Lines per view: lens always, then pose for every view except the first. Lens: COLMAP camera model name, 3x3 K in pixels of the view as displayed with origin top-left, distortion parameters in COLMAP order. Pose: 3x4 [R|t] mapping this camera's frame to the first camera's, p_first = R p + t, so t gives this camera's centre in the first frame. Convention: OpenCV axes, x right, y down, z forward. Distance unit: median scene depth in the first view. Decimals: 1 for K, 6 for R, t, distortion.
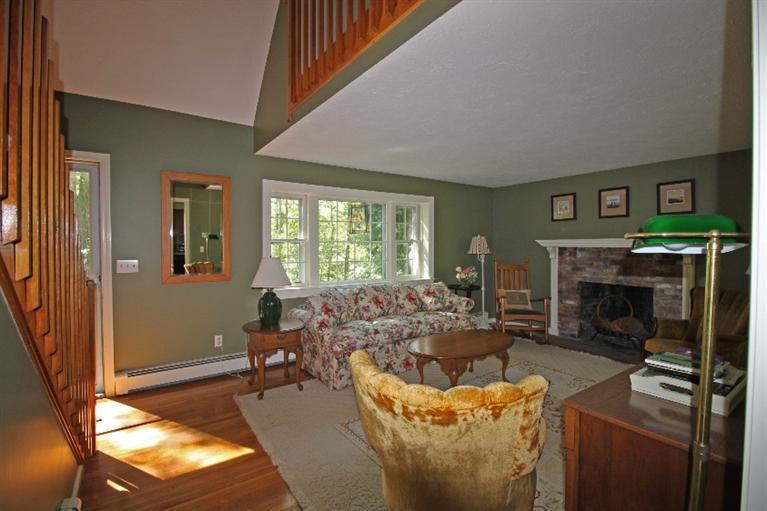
lens RADIAL K [[355.9, 0, 383.8], [0, 355.9, 250.7], [0, 0, 1]] dist [-0.005135, -0.008804]
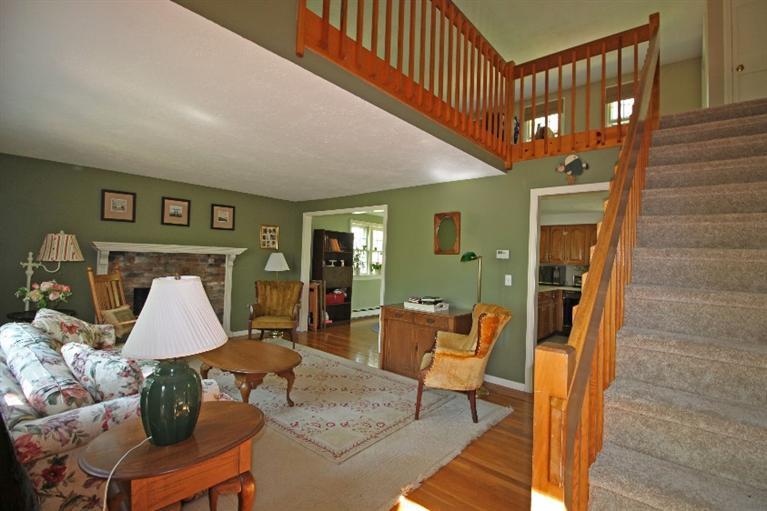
lens RADIAL K [[355.9, 0, 381.0], [0, 355.9, 255.6], [0, 0, 1]] dist [-0.005135, -0.008804]
pose [[-0.242372, 0.003045, 0.970179, -0.543733], [-0.010763, 0.999925, -0.005827, -0.001612], [-0.970124, -0.011854, -0.242321, 0.630443]]
